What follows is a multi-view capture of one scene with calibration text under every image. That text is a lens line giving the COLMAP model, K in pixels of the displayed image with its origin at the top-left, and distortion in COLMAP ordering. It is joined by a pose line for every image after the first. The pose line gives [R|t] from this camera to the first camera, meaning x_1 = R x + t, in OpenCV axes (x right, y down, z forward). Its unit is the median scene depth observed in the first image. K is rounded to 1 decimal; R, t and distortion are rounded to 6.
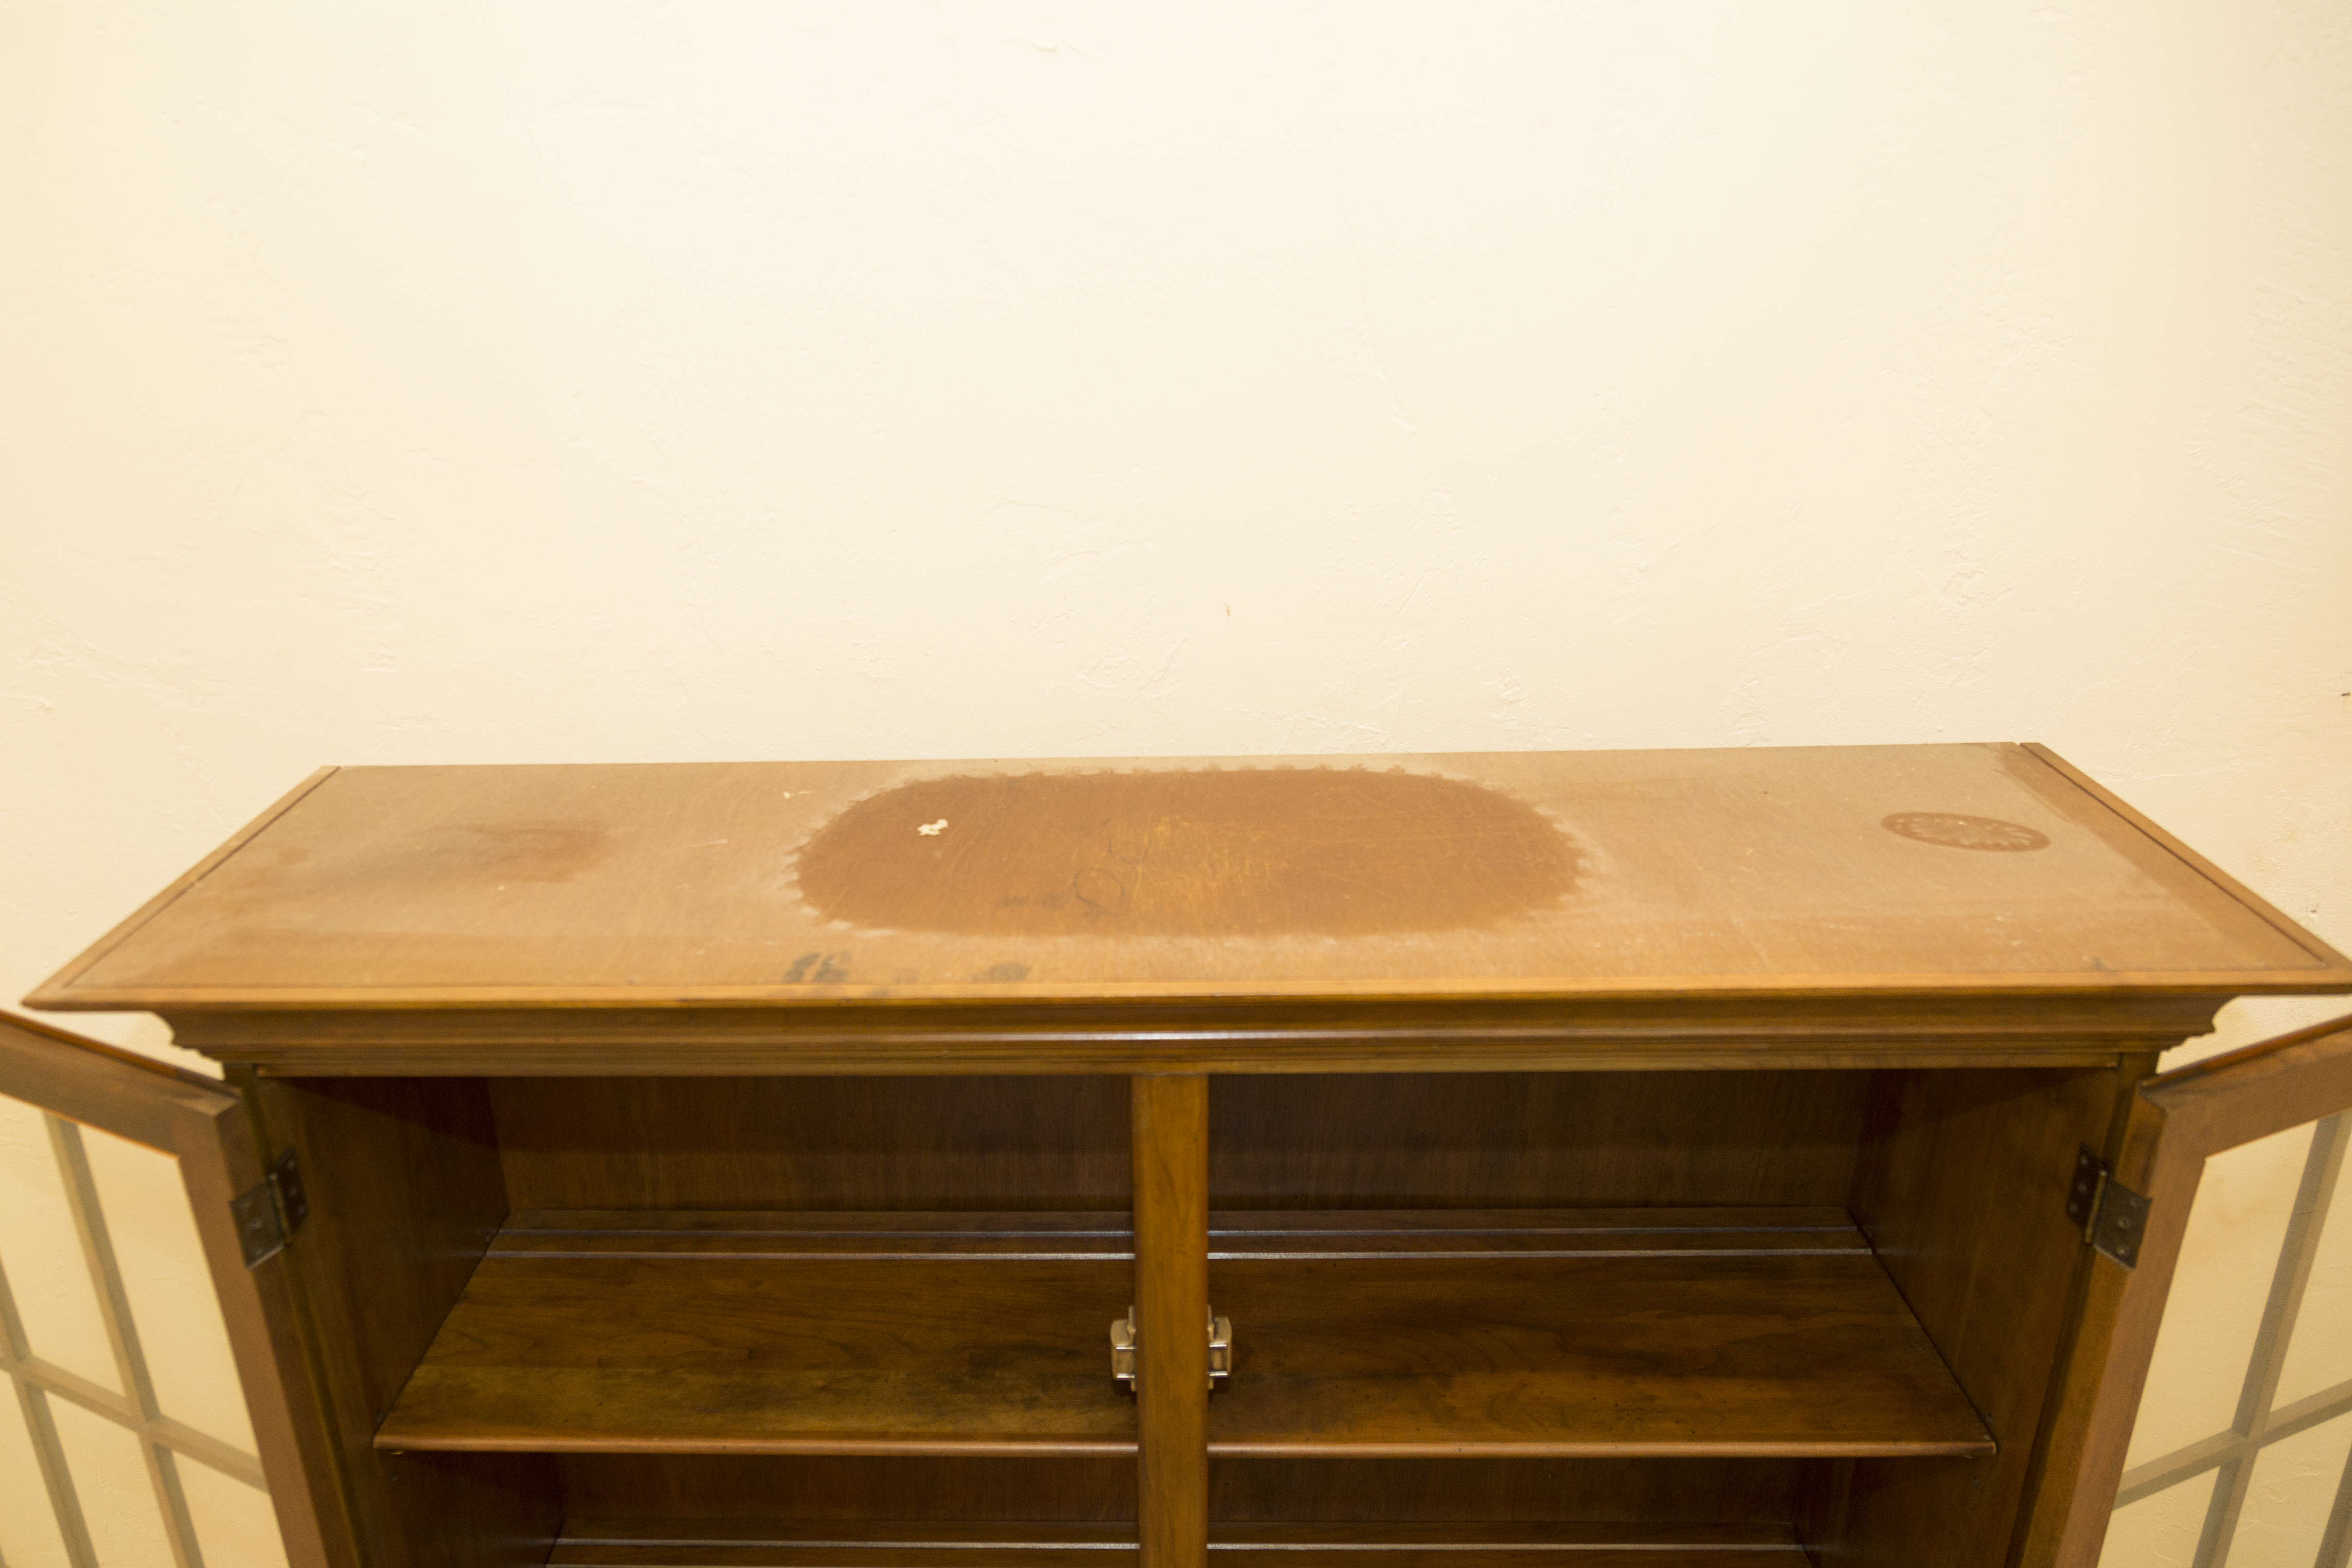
lens RADIAL K [[1631.4, 0, 1098.3], [0, 1631.4, 753.9], [0, 0, 1]] dist [-0.001863, 0.002422]
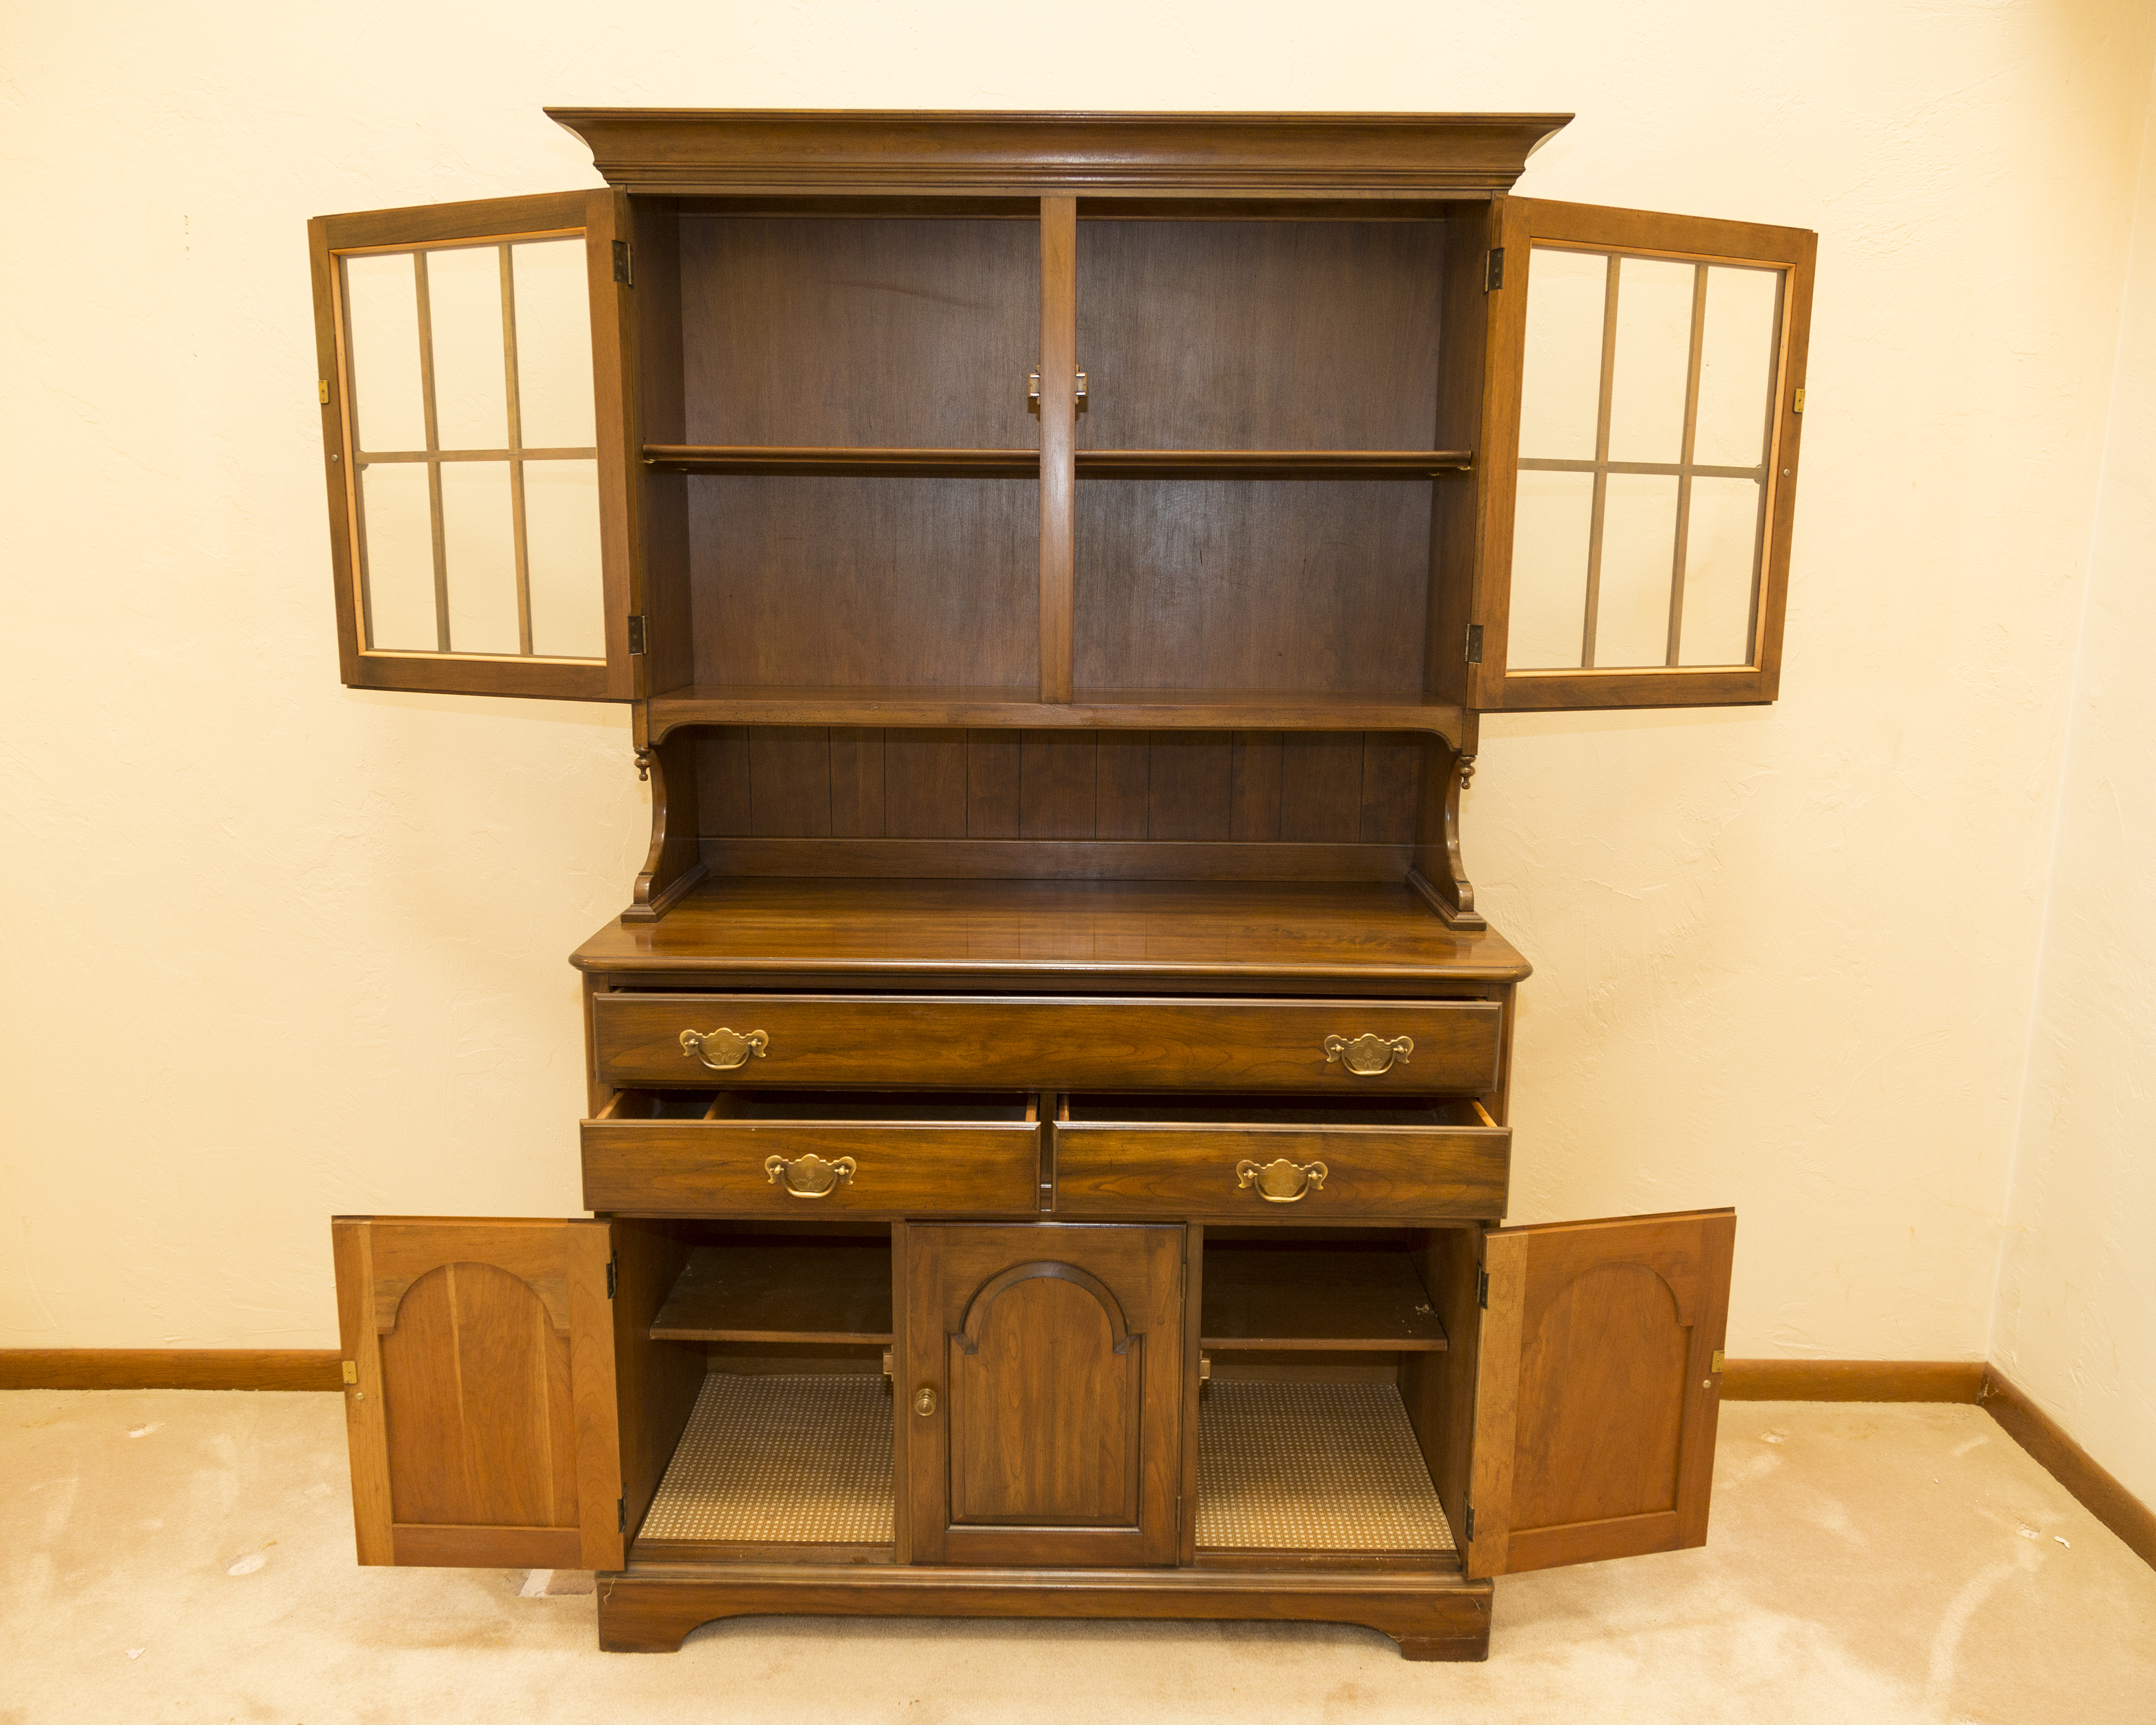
lens RADIAL K [[1691.2, 0, 1065.6], [0, 1691.2, 868.5], [0, 0, 1]] dist [-0.008635, 0.003113]
pose [[0.999290, 0.026133, 0.027132, 0.013890], [-0.021264, 0.985835, -0.166364, 1.294329], [-0.031096, 0.165669, 0.985691, -0.941420]]
